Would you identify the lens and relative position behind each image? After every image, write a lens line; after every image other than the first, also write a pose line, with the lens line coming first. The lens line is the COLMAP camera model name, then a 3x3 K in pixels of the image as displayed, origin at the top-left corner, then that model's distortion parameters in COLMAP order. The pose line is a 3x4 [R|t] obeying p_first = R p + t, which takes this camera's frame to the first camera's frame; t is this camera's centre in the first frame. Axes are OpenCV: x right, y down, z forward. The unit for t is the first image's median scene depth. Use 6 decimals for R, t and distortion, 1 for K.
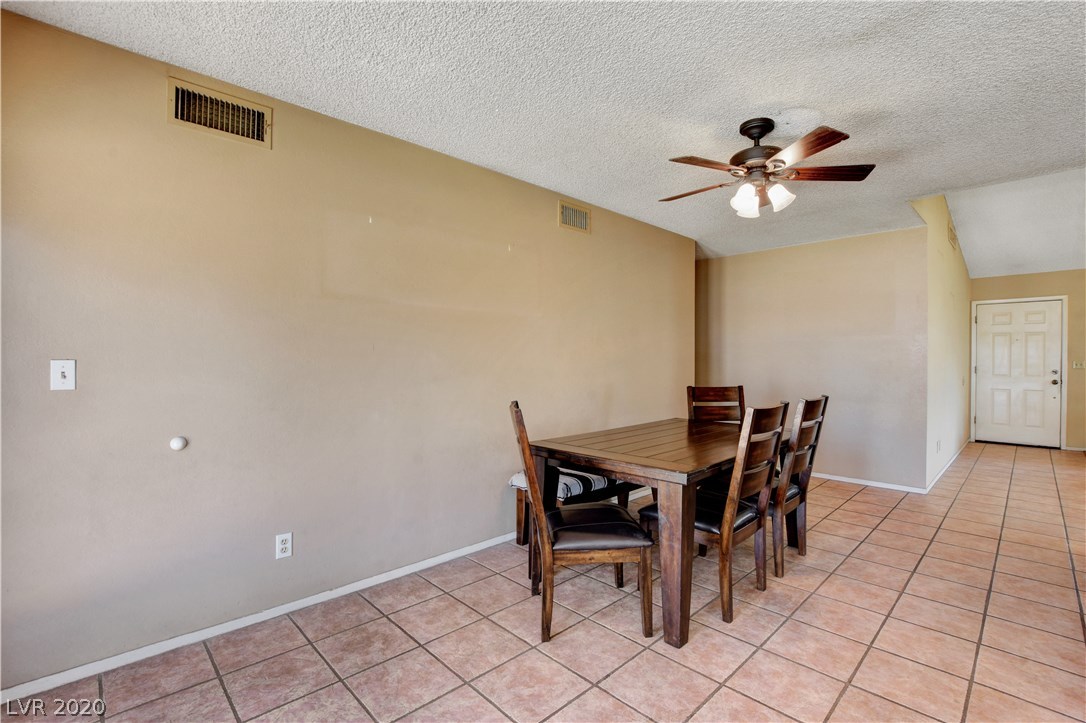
lens RADIAL K [[489.0, 0, 551.0], [0, 489.0, 363.2], [0, 0, 1]] dist [-0.035592, 0.004862]
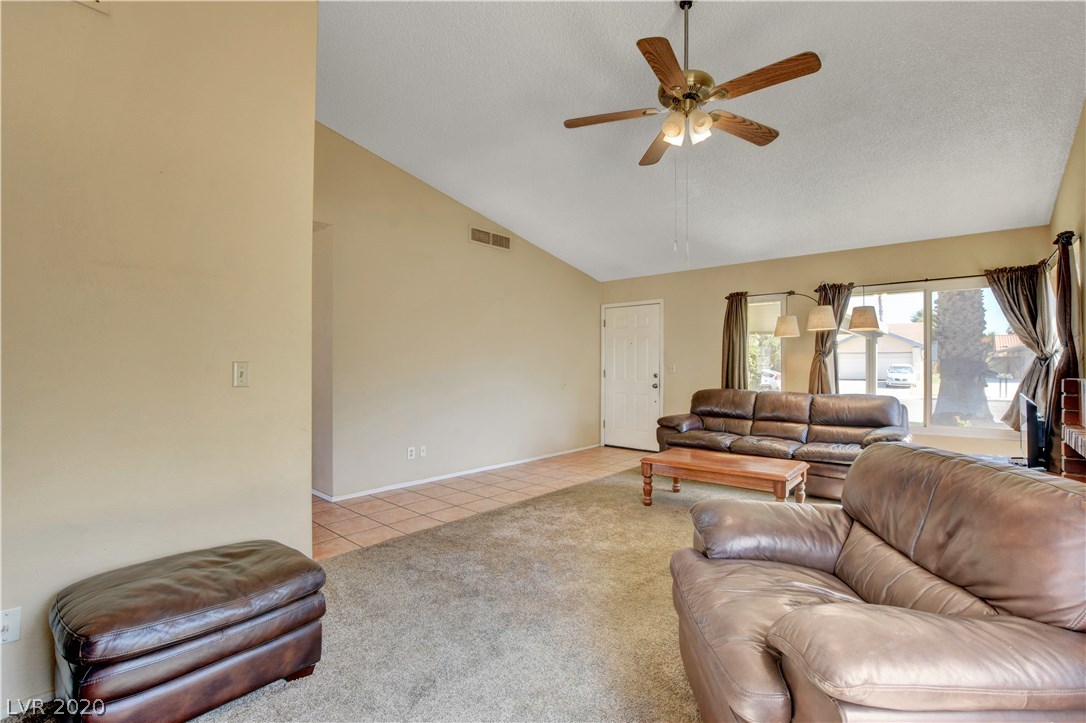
lens RADIAL K [[489.0, 0, 551.0], [0, 489.0, 363.2], [0, 0, 1]] dist [-0.035592, 0.004862]
pose [[0.997196, 0.000358, 0.074837, 0.879197], [0.000325, 0.999958, -0.009118, 0.001615], [-0.074837, 0.009117, 0.997154, -0.015322]]
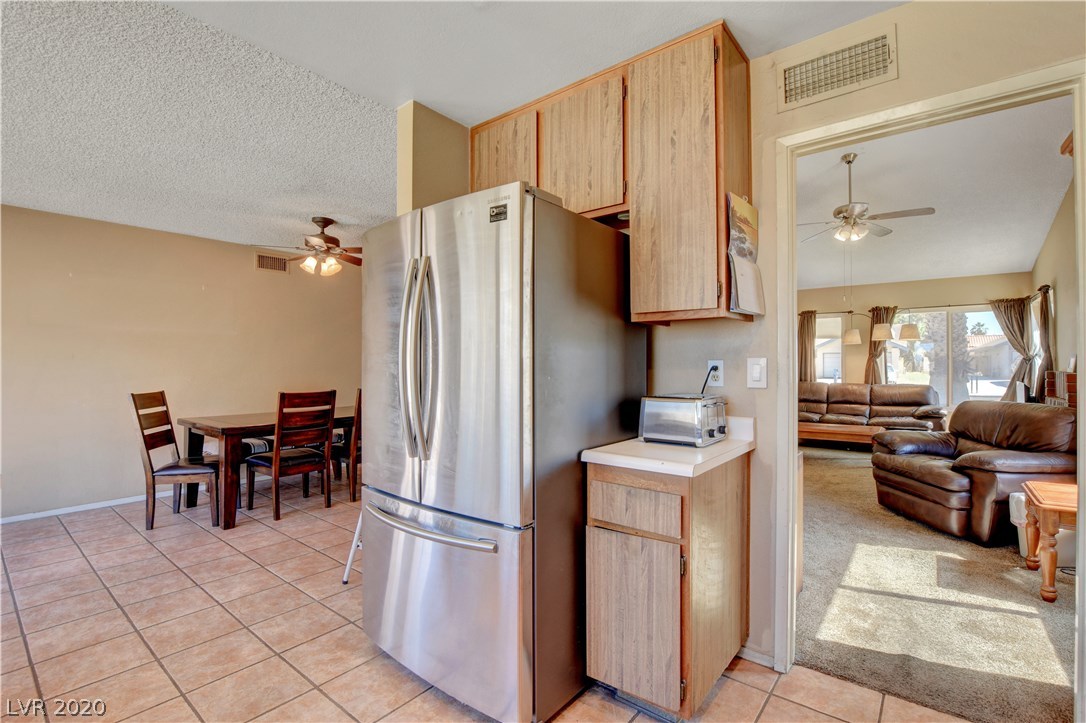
lens RADIAL K [[494.7, 0, 551.5], [0, 494.7, 361.5], [0, 0, 1]] dist [-0.034086, 0.004631]
pose [[0.992276, -0.001725, 0.124040, 0.441501], [0.003145, 0.999932, -0.011251, 0.002161], [-0.124012, 0.011554, 0.992213, -0.324362]]
